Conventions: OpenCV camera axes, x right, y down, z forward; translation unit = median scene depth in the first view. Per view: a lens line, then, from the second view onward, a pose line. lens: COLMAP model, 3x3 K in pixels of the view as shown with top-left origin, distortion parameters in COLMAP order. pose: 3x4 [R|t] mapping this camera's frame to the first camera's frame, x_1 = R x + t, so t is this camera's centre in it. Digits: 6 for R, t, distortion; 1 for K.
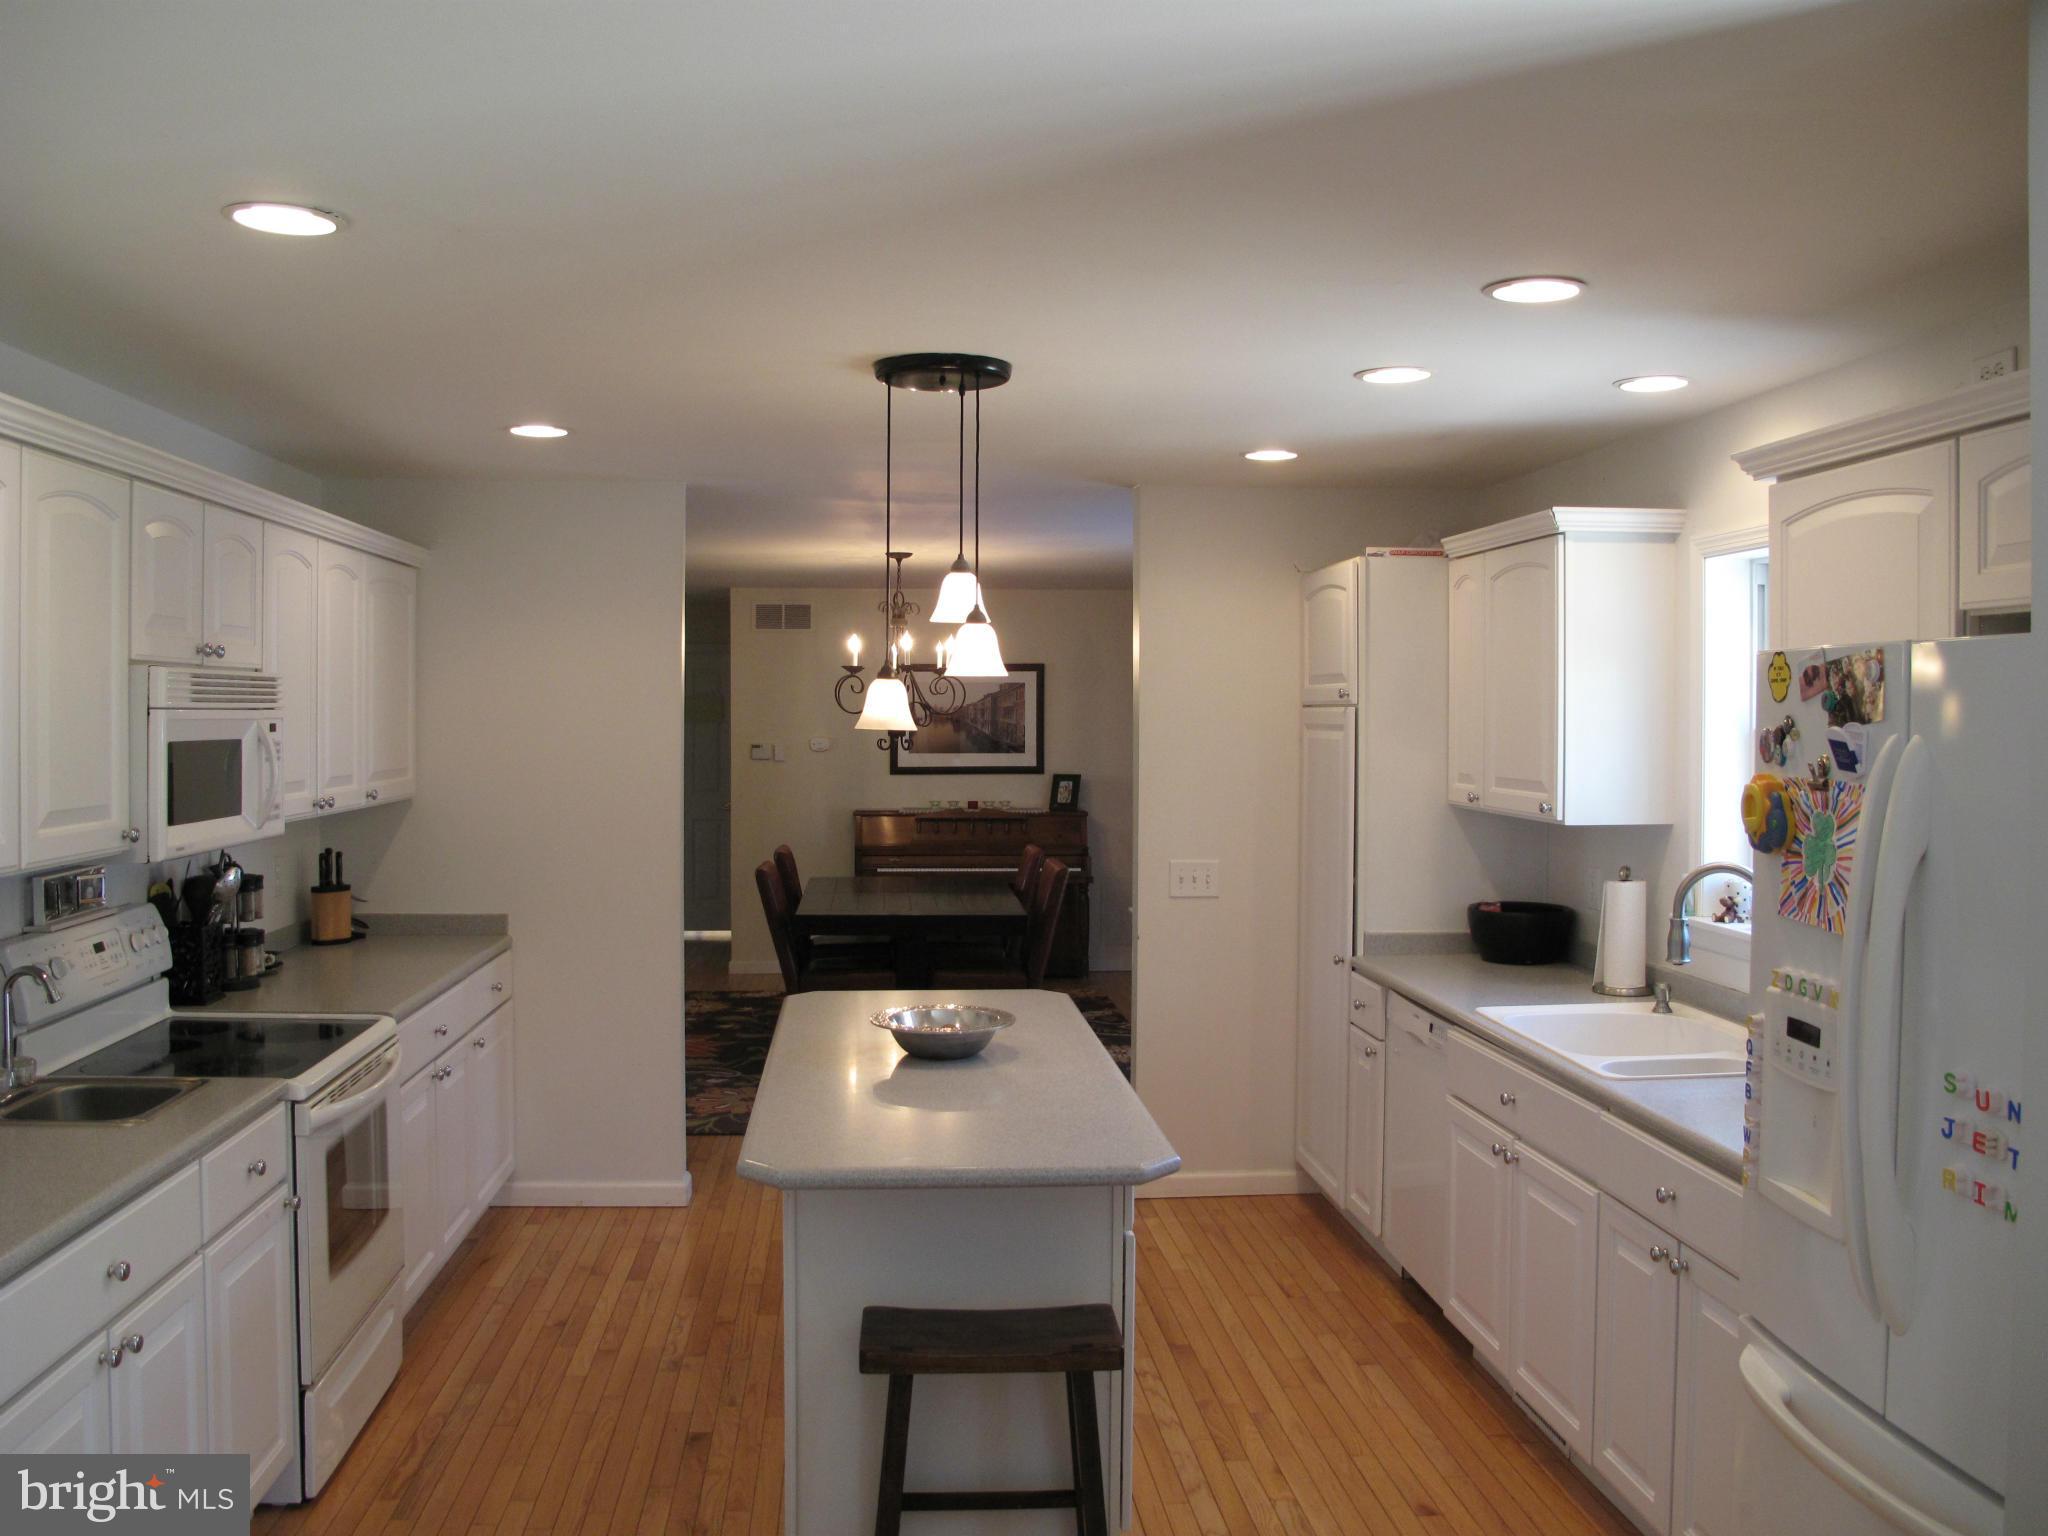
lens RADIAL K [[1718.0, 0, 1016.4], [0, 1718.0, 732.8], [0, 0, 1]] dist [-0.155603, 0.117146]
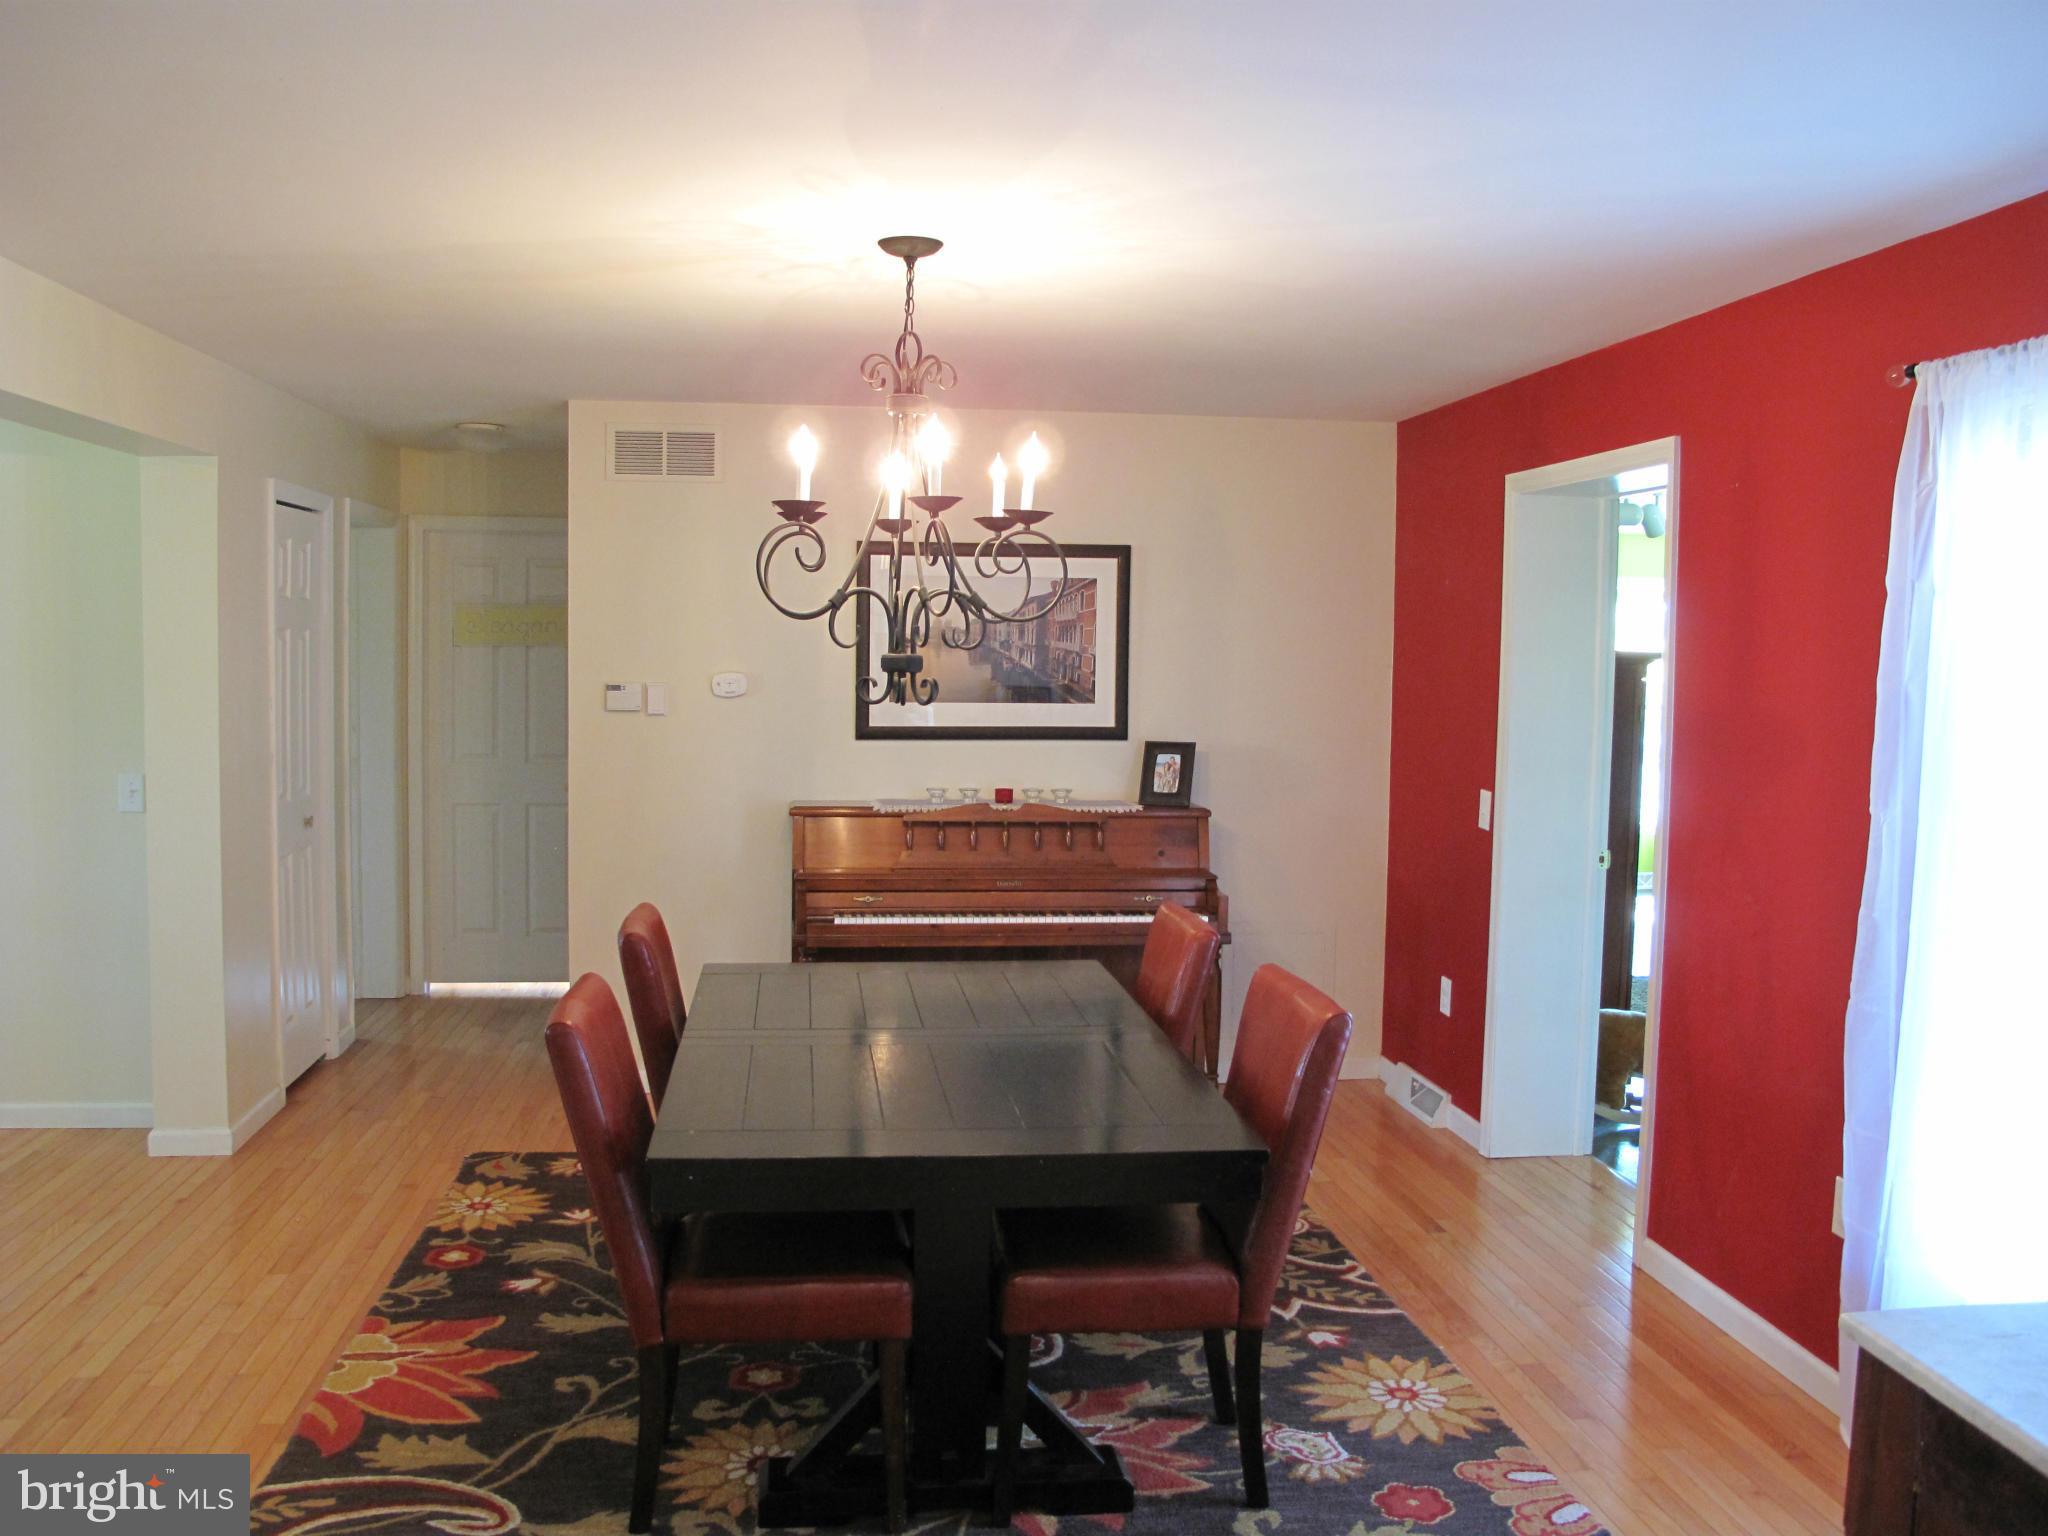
lens RADIAL K [[1718.0, 0, 1016.4], [0, 1718.0, 732.8], [0, 0, 1]] dist [-0.155603, 0.117146]
pose [[0.999078, 0.008822, 0.042014, -0.045559], [-0.010704, 0.998940, 0.044762, -0.003499], [-0.041575, -0.045170, 0.998114, 0.450004]]
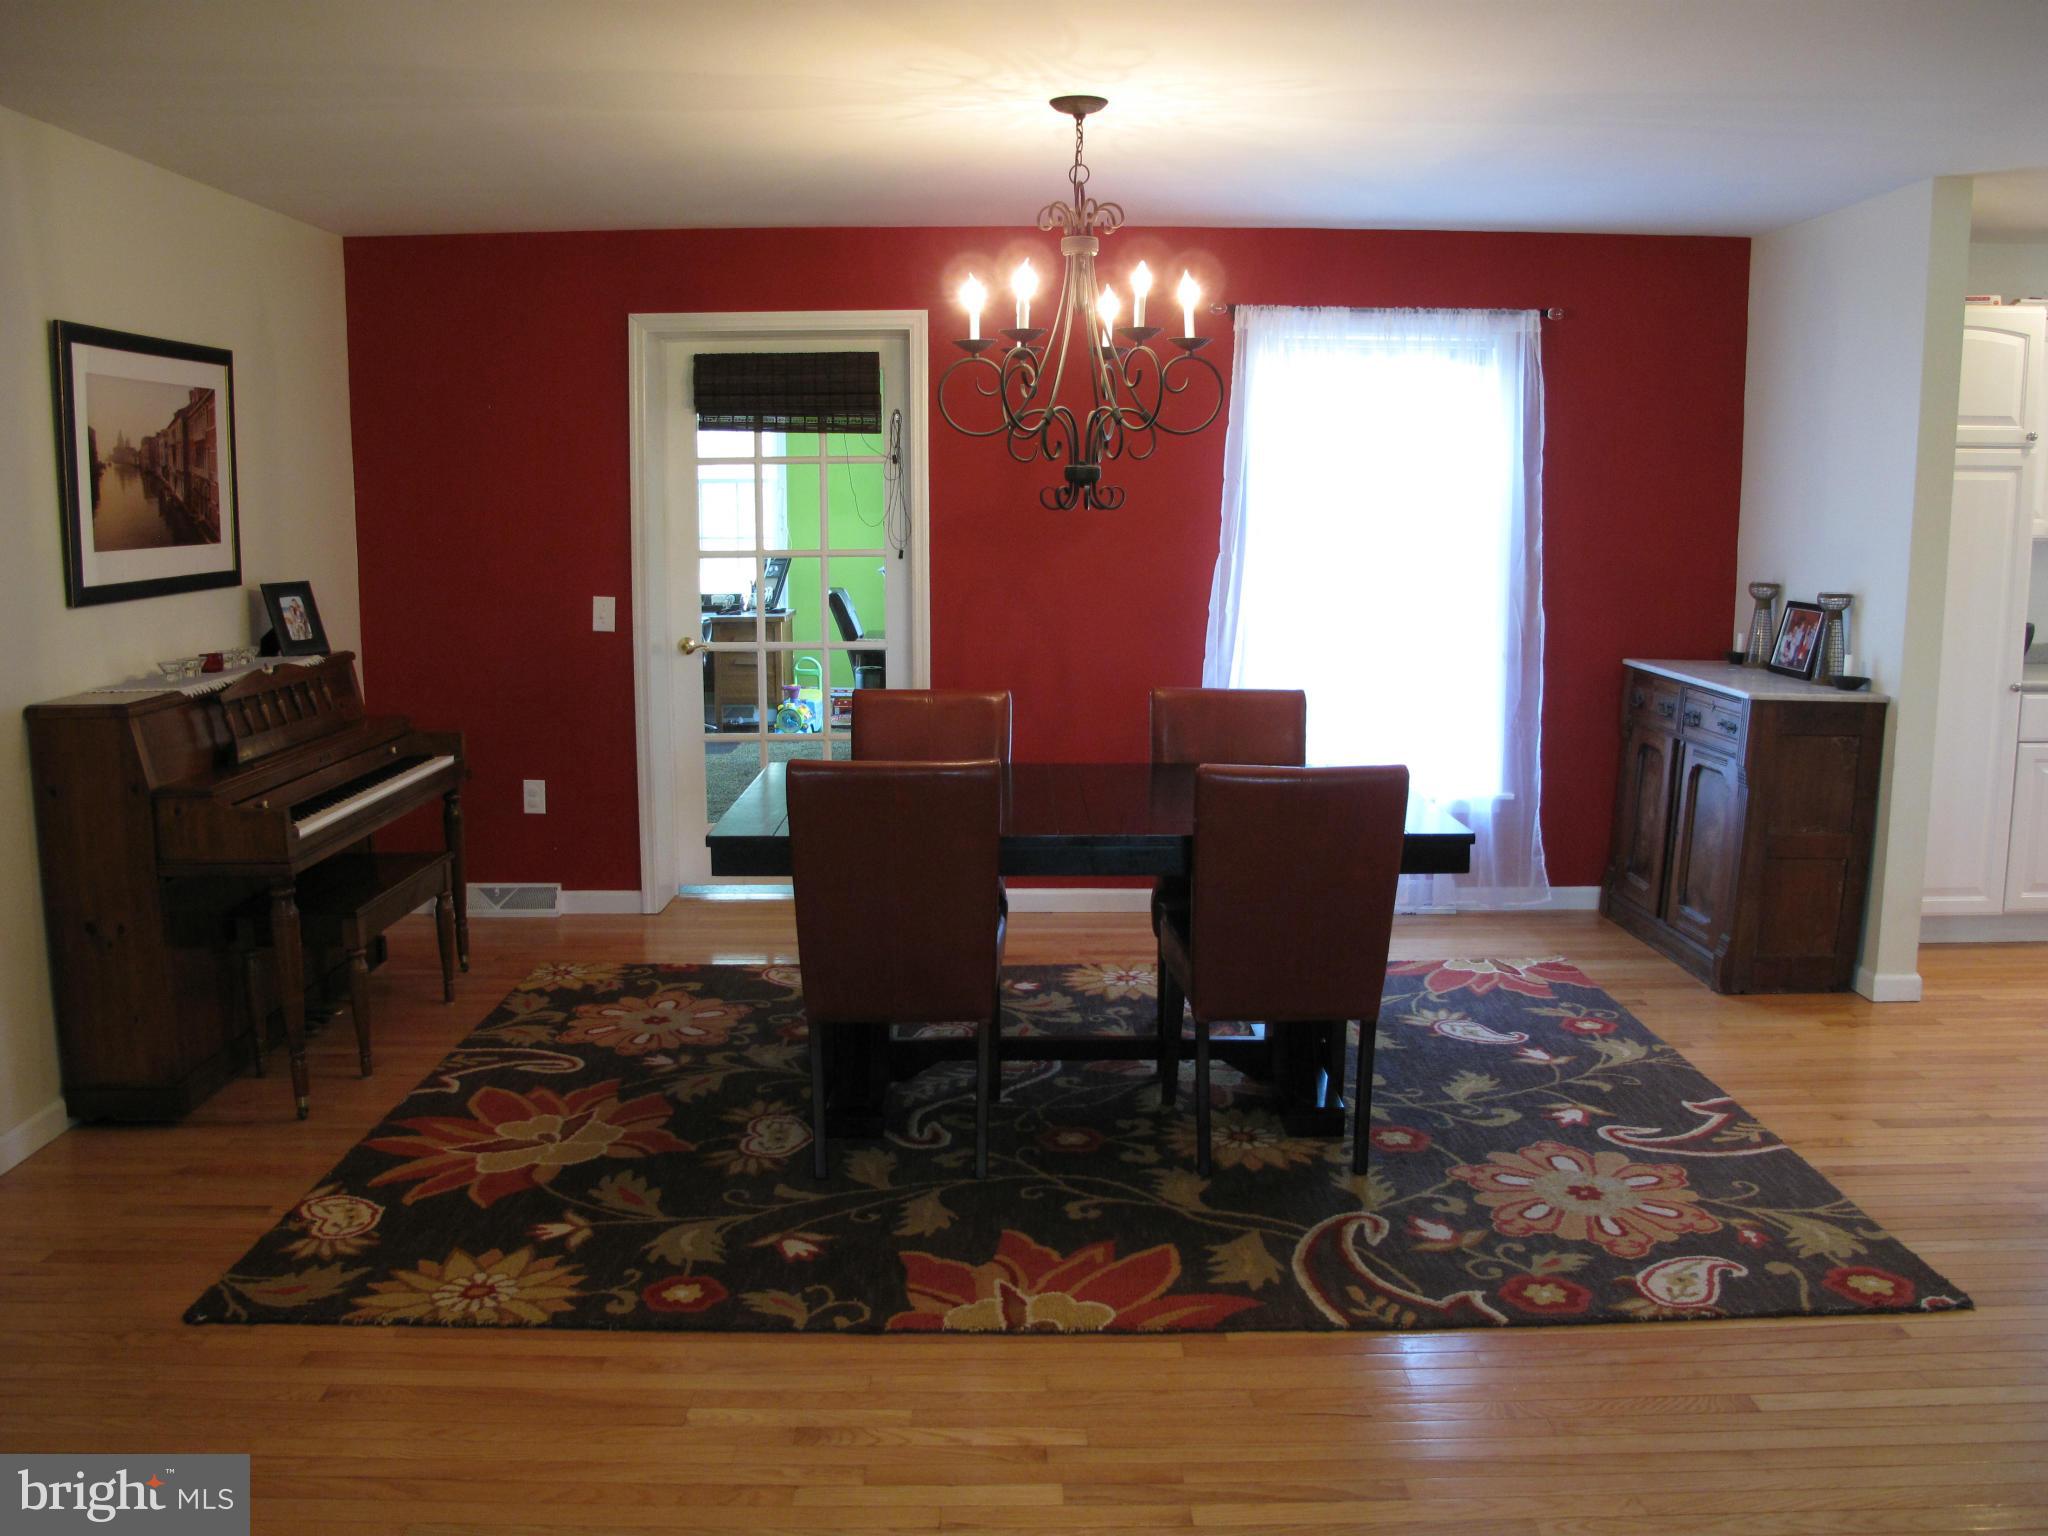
lens RADIAL K [[1718.0, 0, 1016.4], [0, 1718.0, 732.8], [0, 0, 1]] dist [-0.155603, 0.117146]
pose [[0.074338, -0.138035, 0.987634, -0.440947], [0.009926, 0.990427, 0.137679, 0.003042], [-0.997184, -0.000432, 0.074997, 0.771910]]
